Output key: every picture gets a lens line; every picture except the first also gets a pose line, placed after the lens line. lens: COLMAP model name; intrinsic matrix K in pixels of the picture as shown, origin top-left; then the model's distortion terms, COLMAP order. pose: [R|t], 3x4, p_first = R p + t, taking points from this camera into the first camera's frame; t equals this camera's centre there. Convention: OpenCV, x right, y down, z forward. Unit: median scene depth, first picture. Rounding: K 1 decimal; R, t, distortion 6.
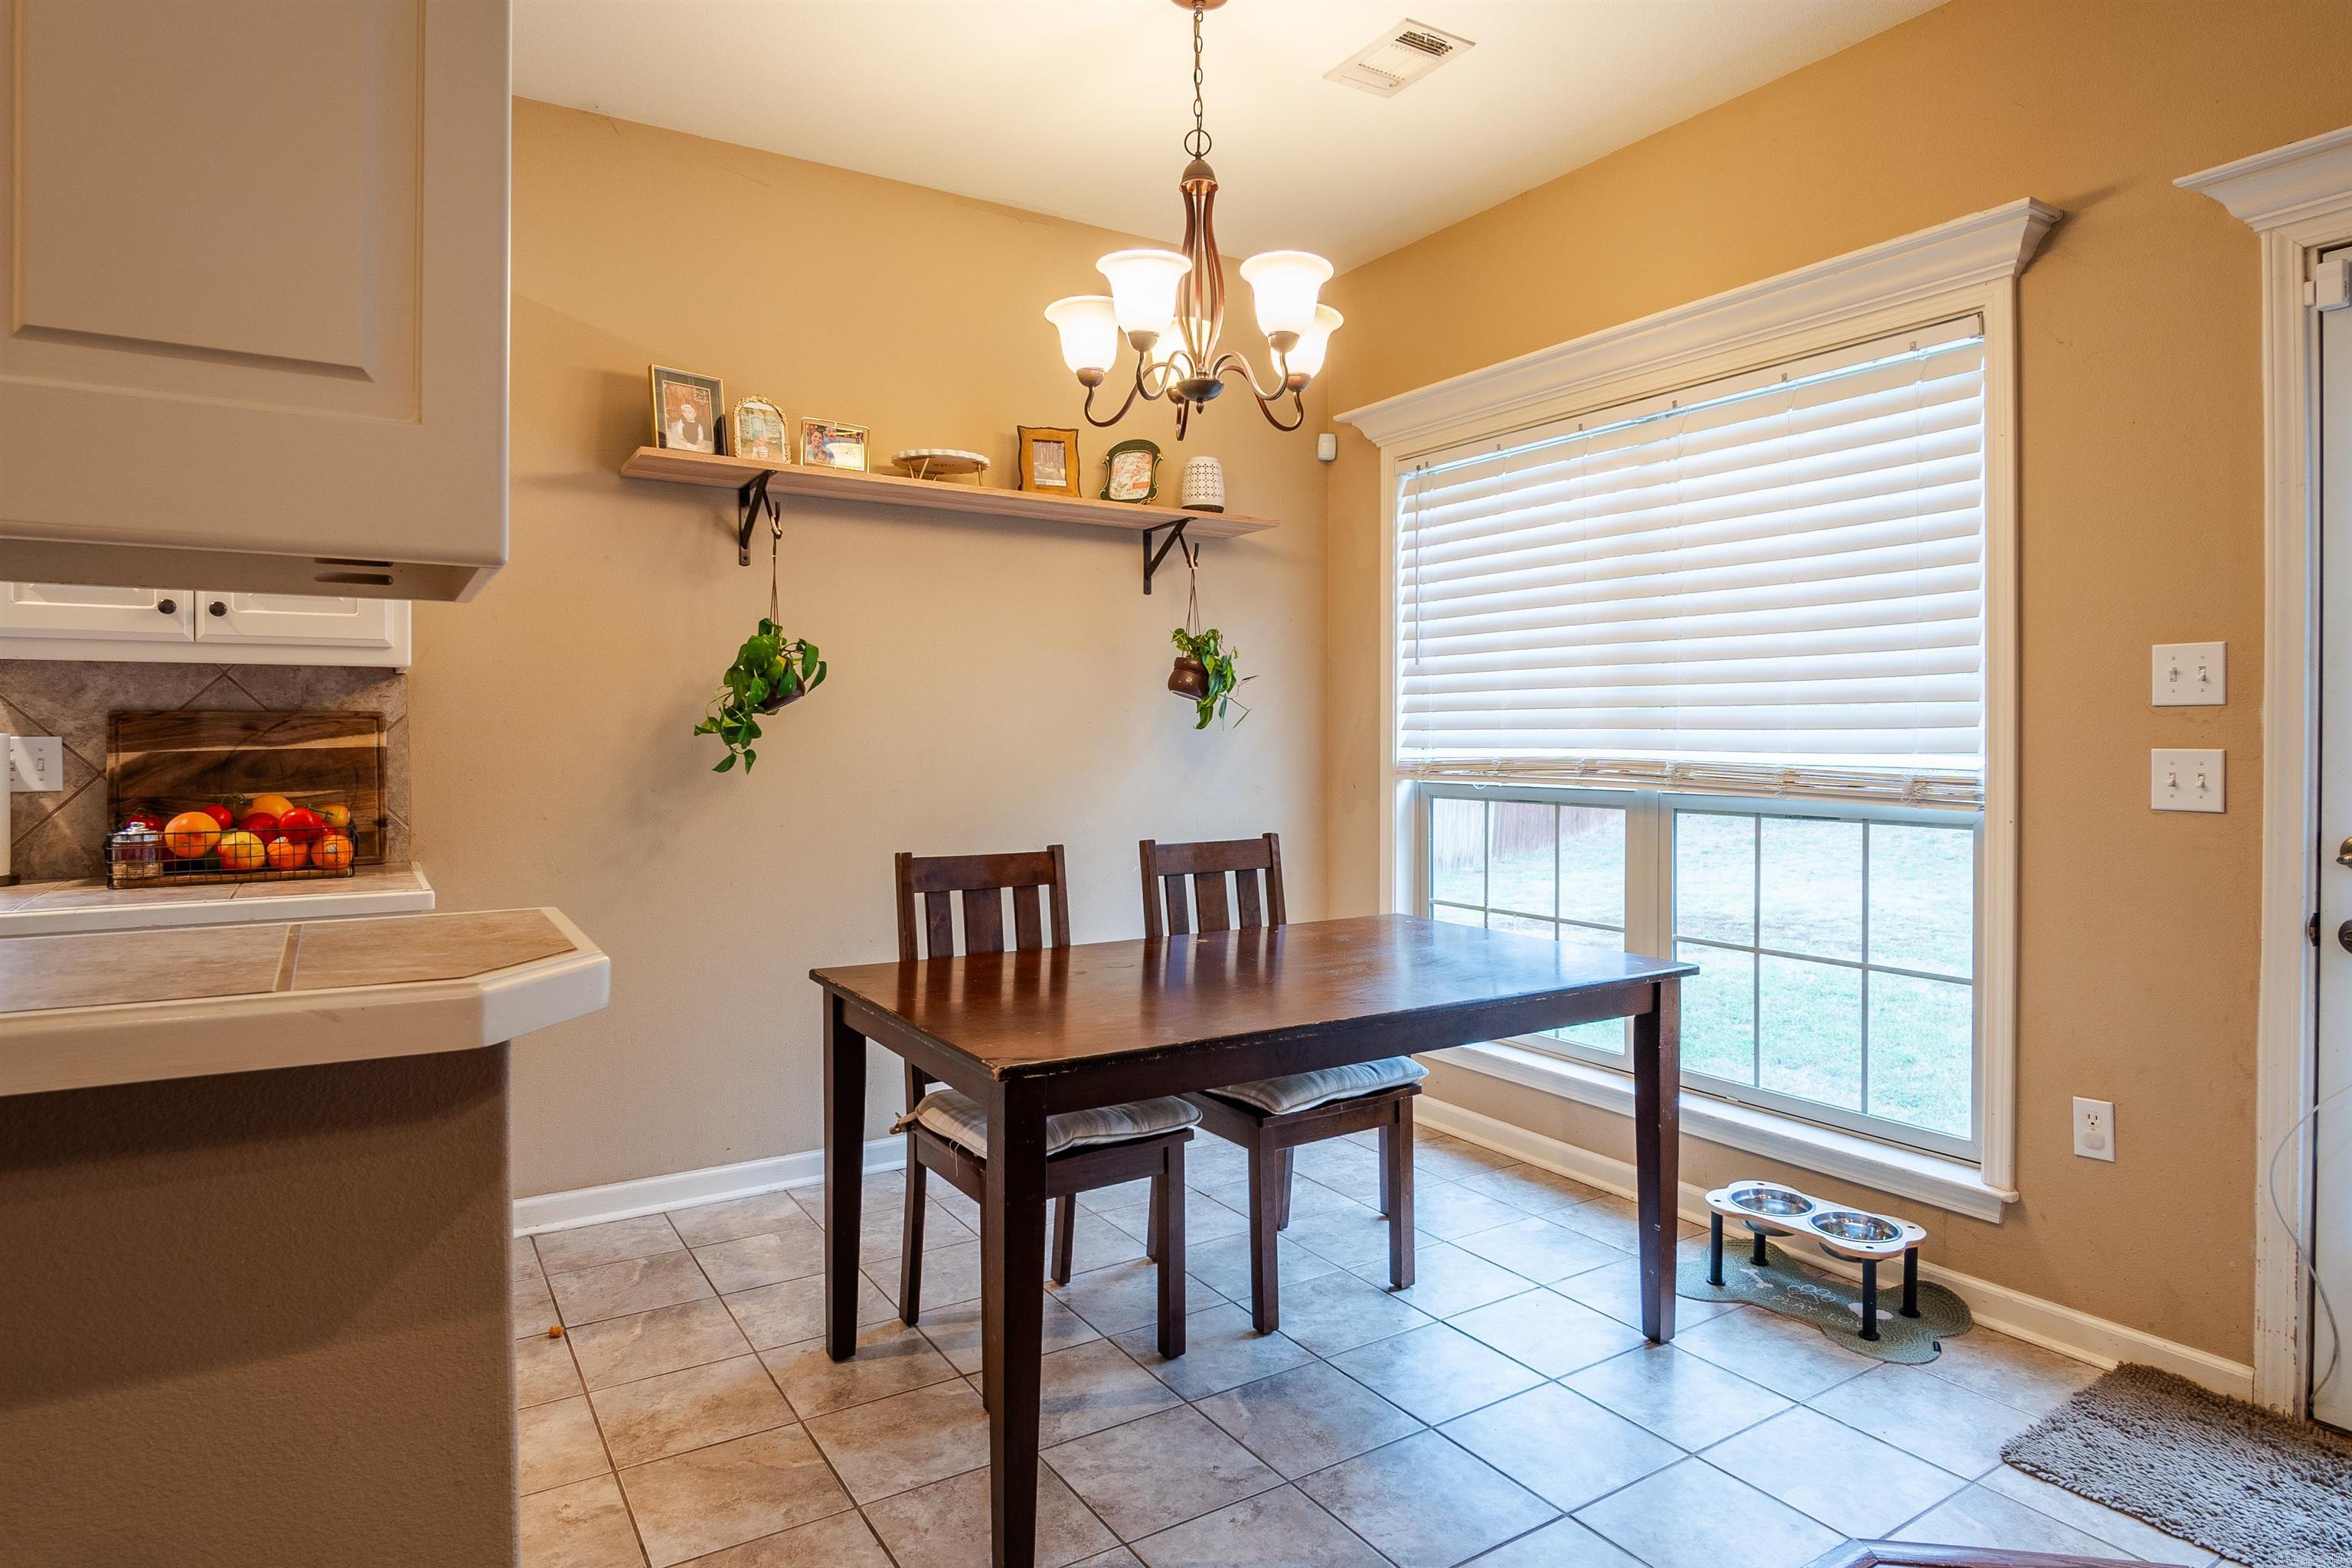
lens RADIAL K [[1323.0, 0, 1172.1], [0, 1323.0, 741.9], [0, 0, 1]] dist [-0.005419, 0.000028]
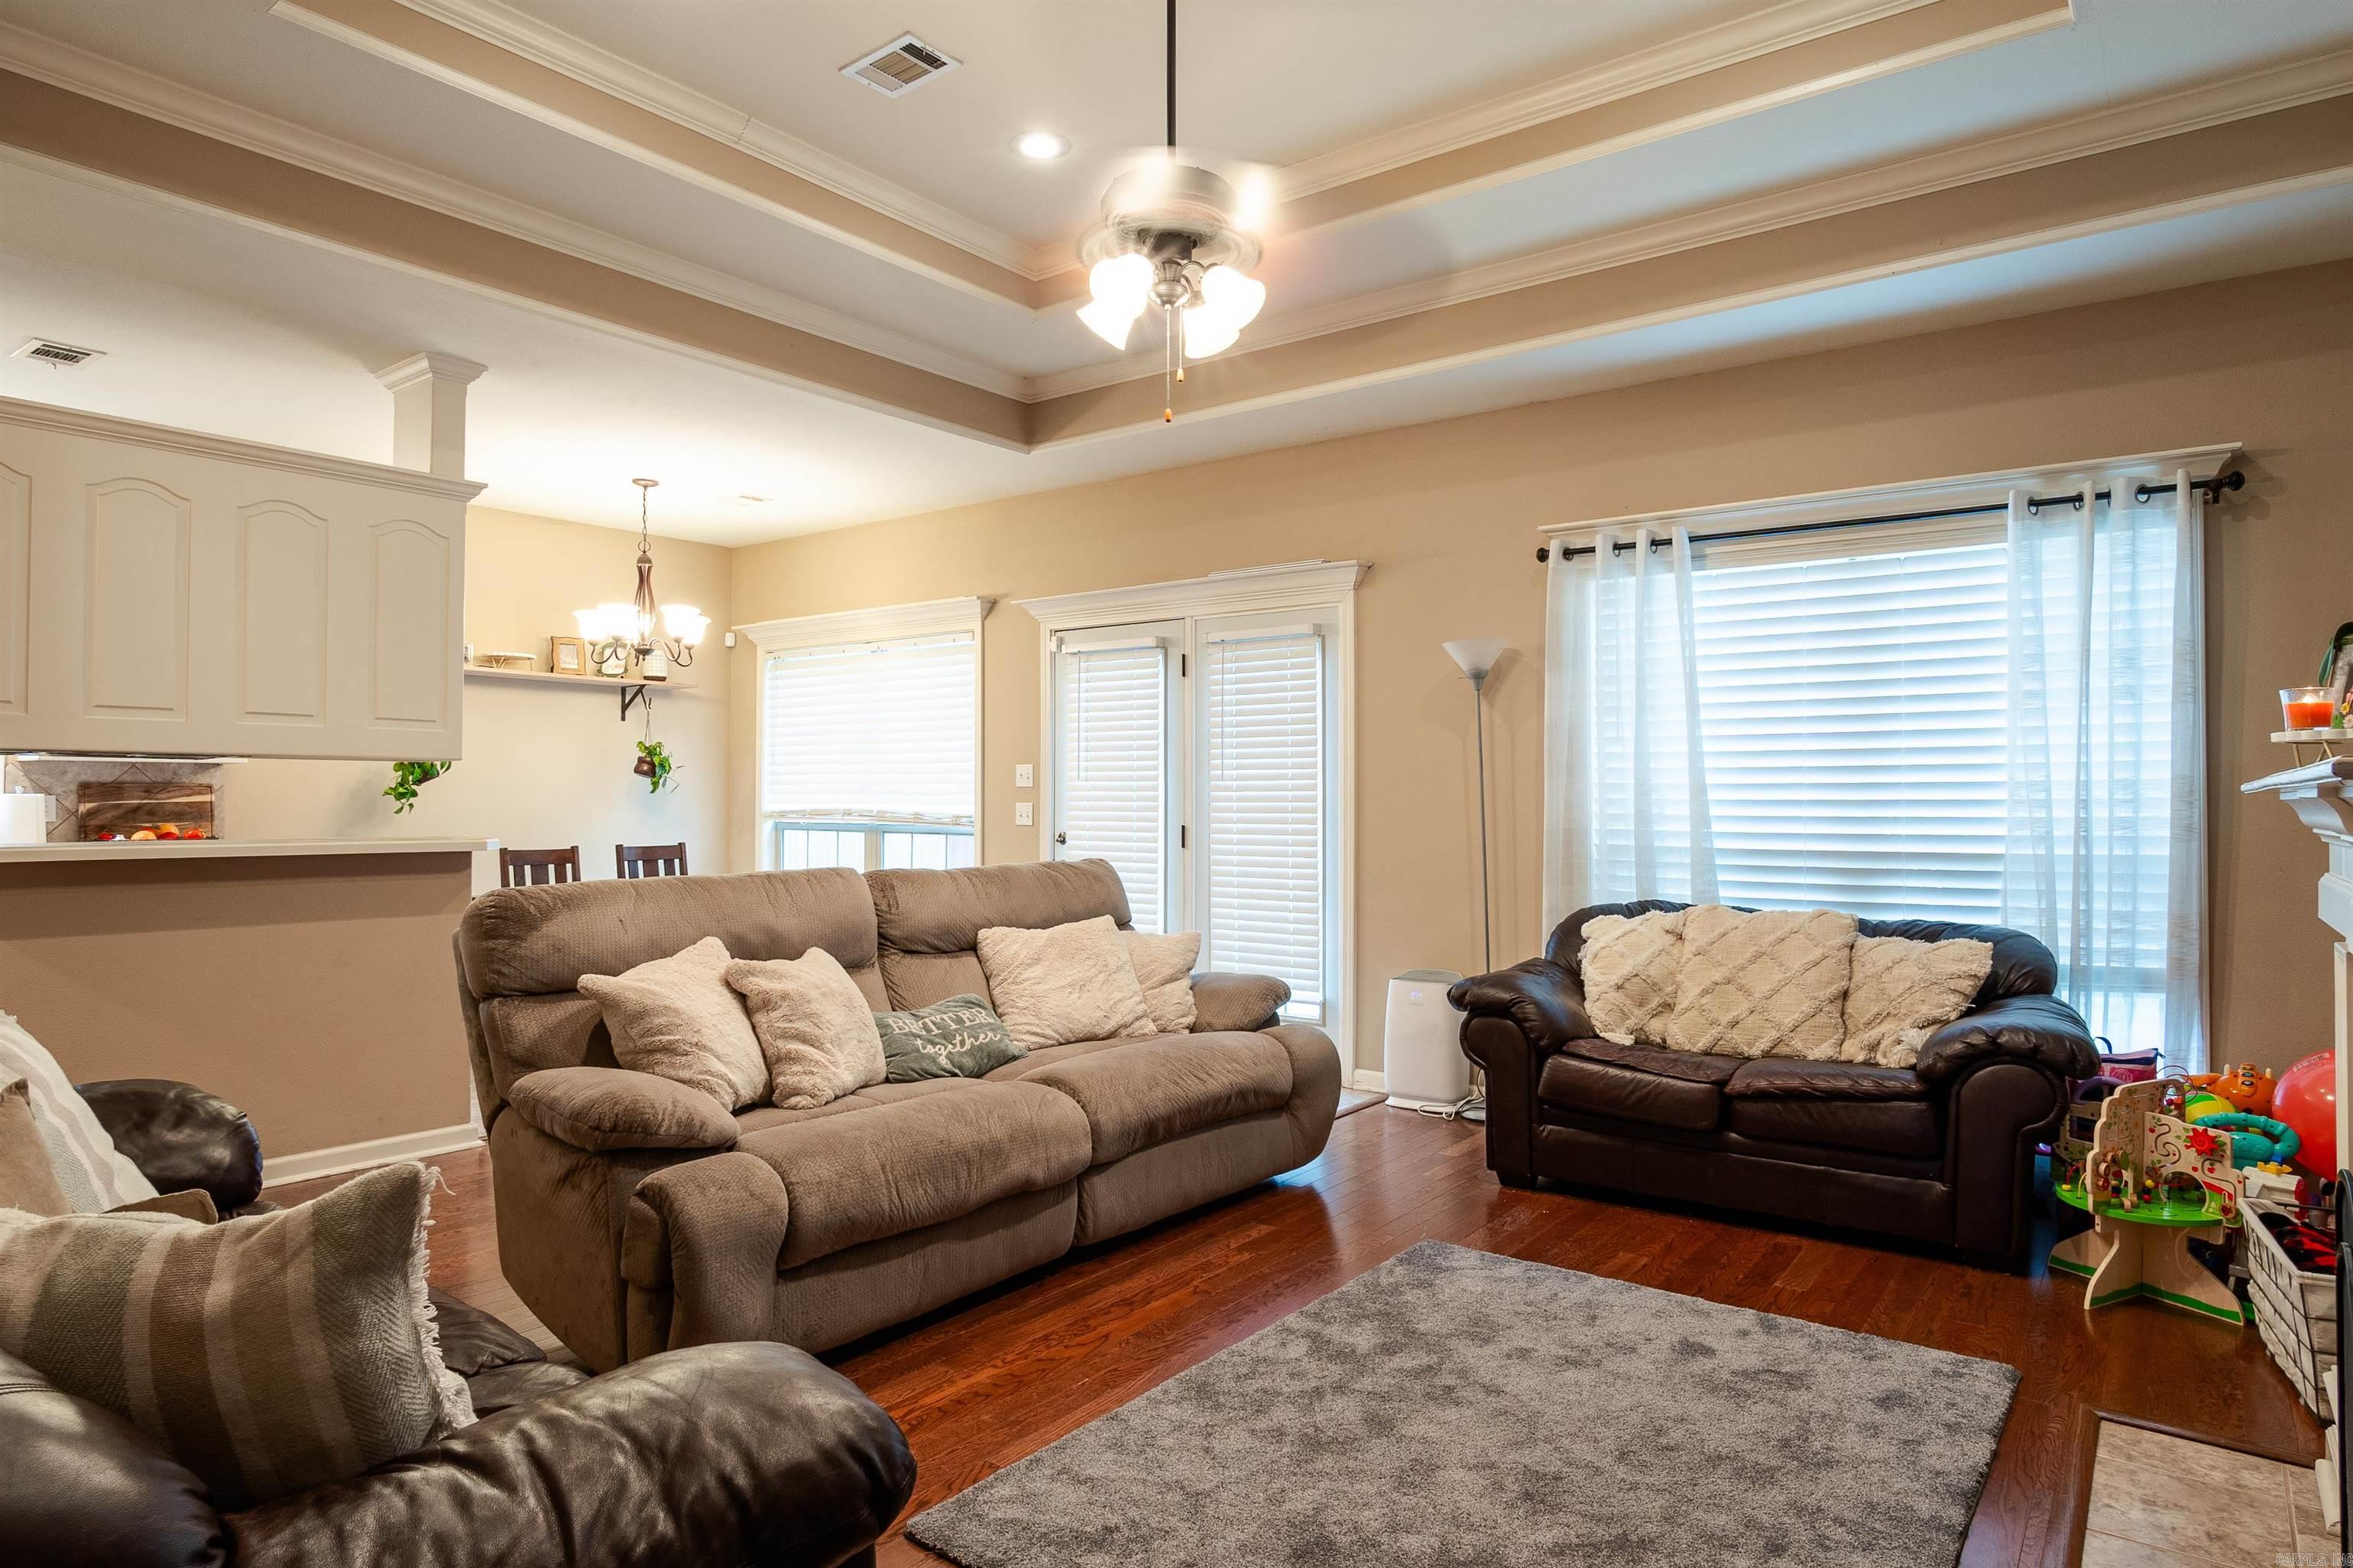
lens RADIAL K [[1337.3, 0, 1176.5], [0, 1337.3, 784.0], [0, 0, 1]] dist [-0.029961, 0.013250]
pose [[0.934589, 0.006527, 0.355671, 0.056863], [-0.000774, 0.999867, -0.016316, 0.008961], [-0.355730, 0.014974, 0.934469, -1.343152]]
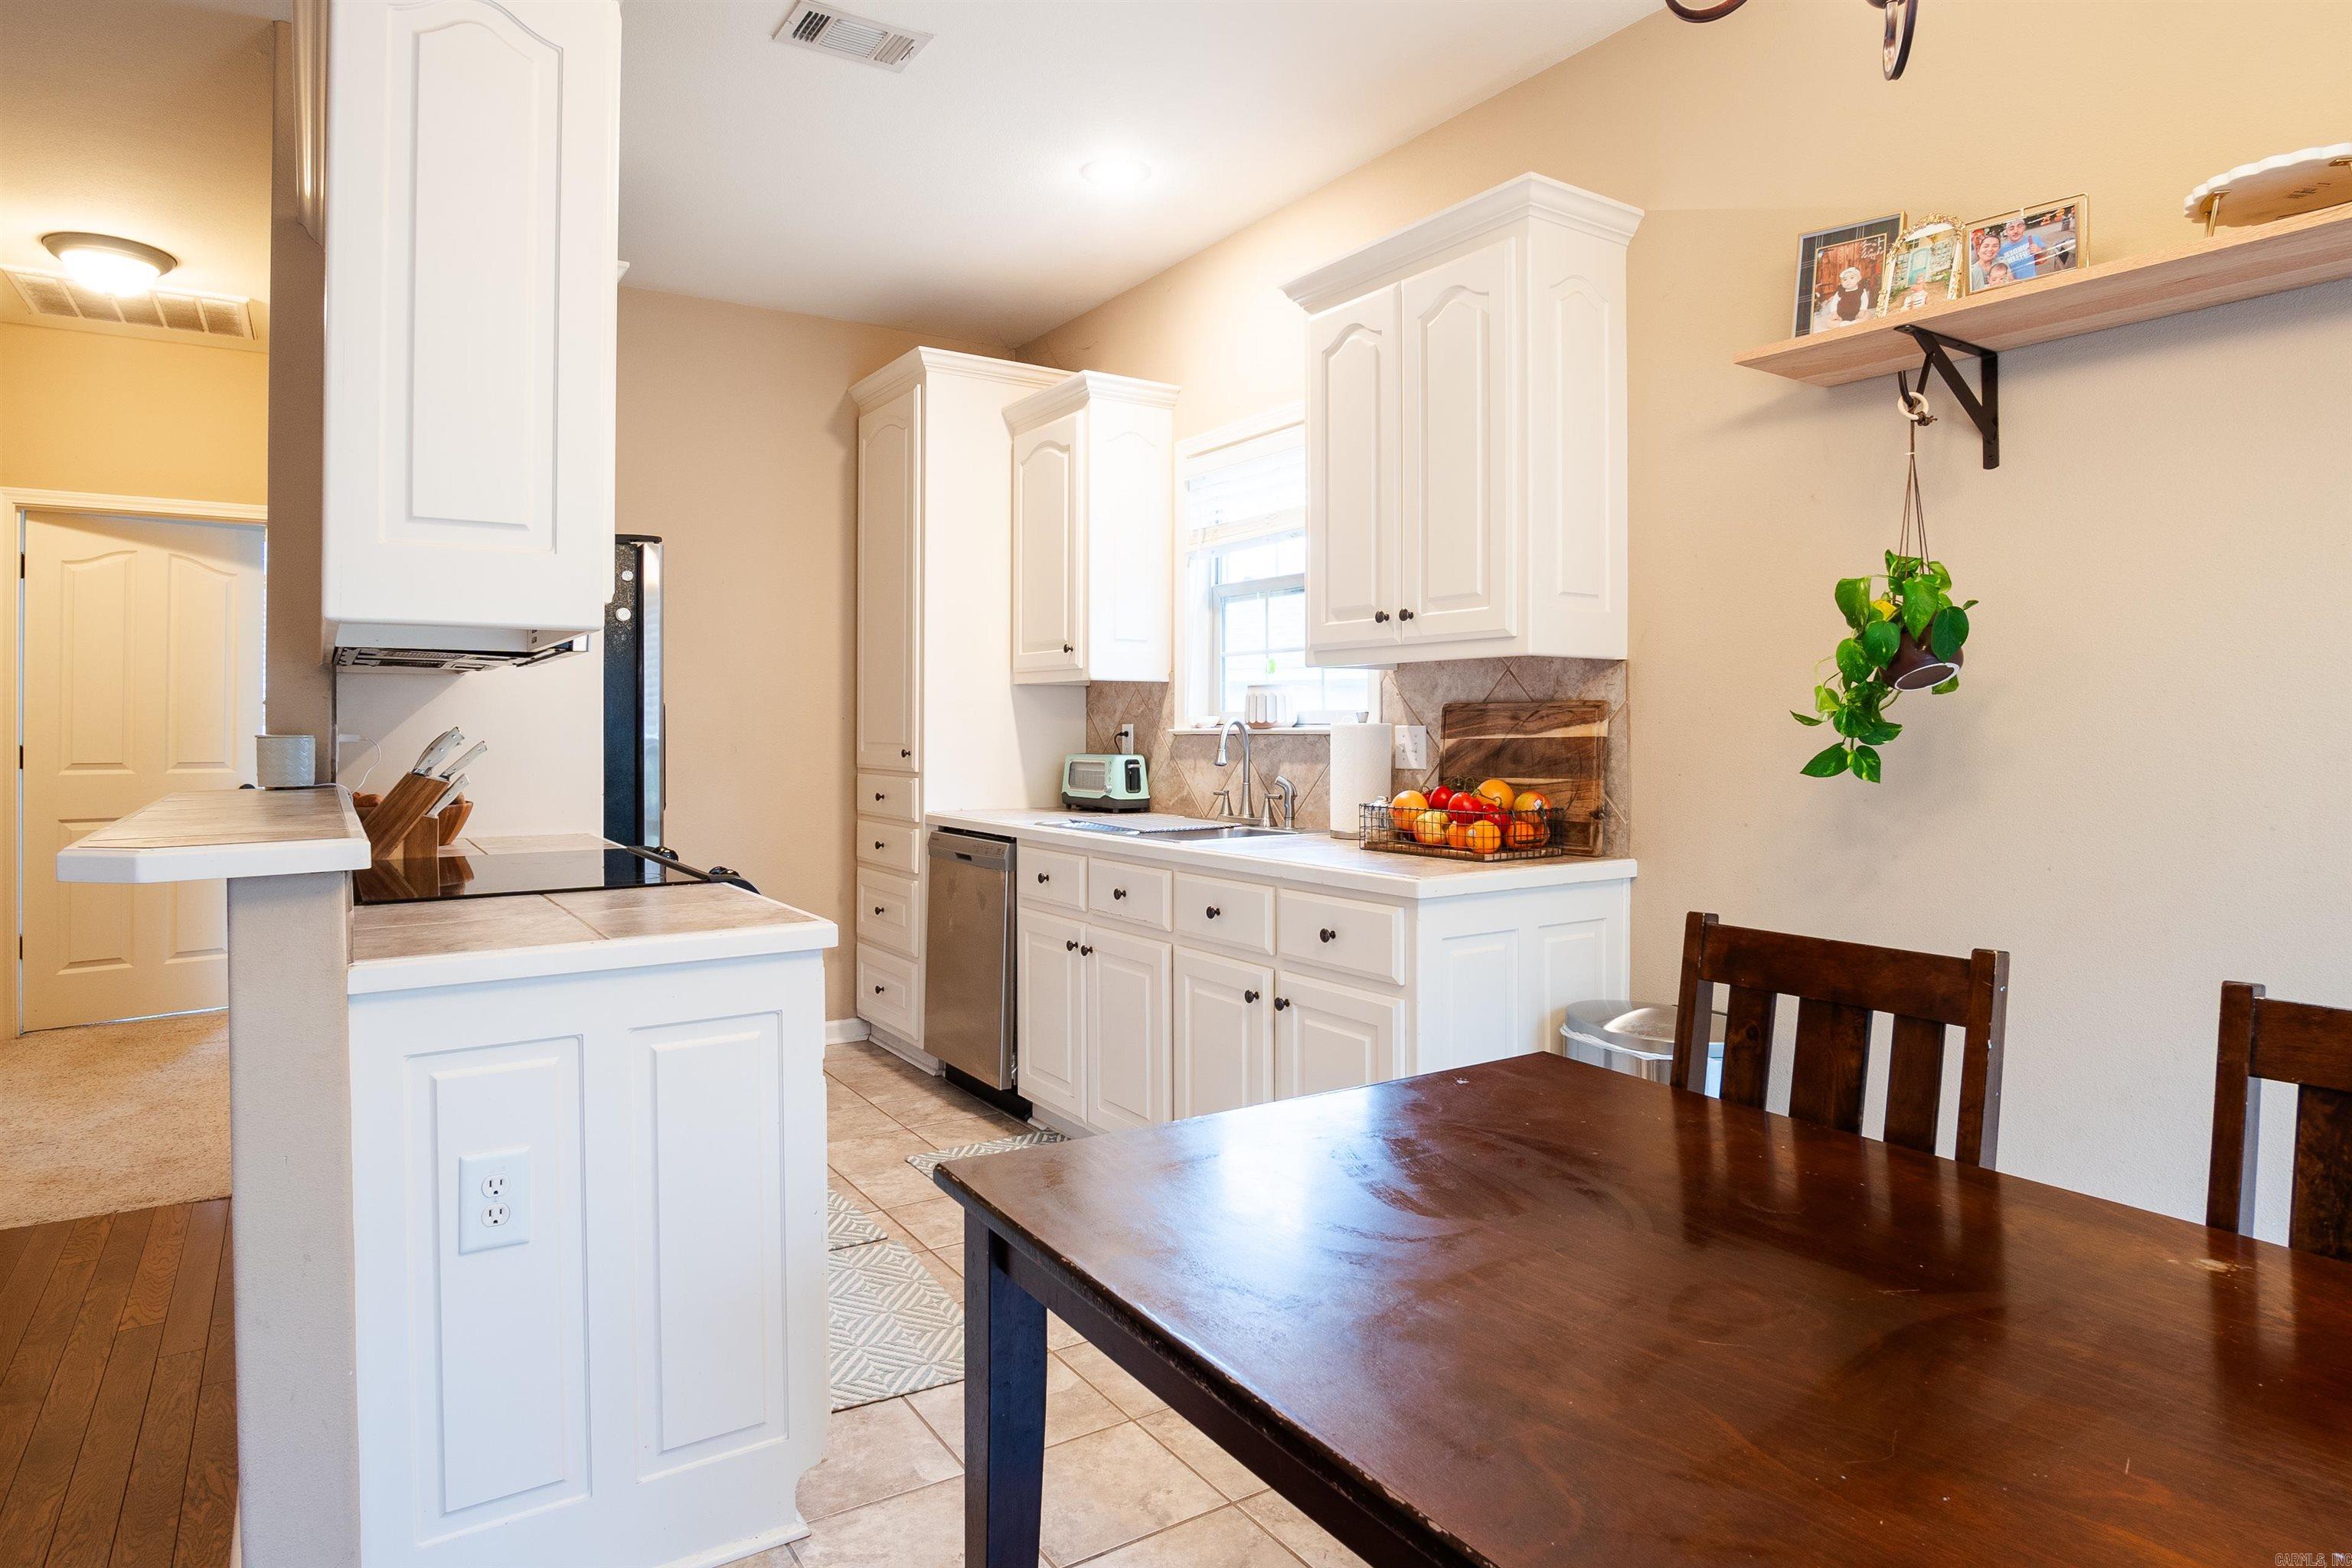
lens RADIAL K [[1347.5, 0, 1235.8], [0, 1347.5, 715.3], [0, 0, 1]] dist [-0.015759, 0.000742]
pose [[0.054893, -0.007174, -0.998466, 0.359365], [-0.004825, 0.999961, -0.007450, -0.003007], [0.998481, 0.005227, 0.054856, 0.646997]]
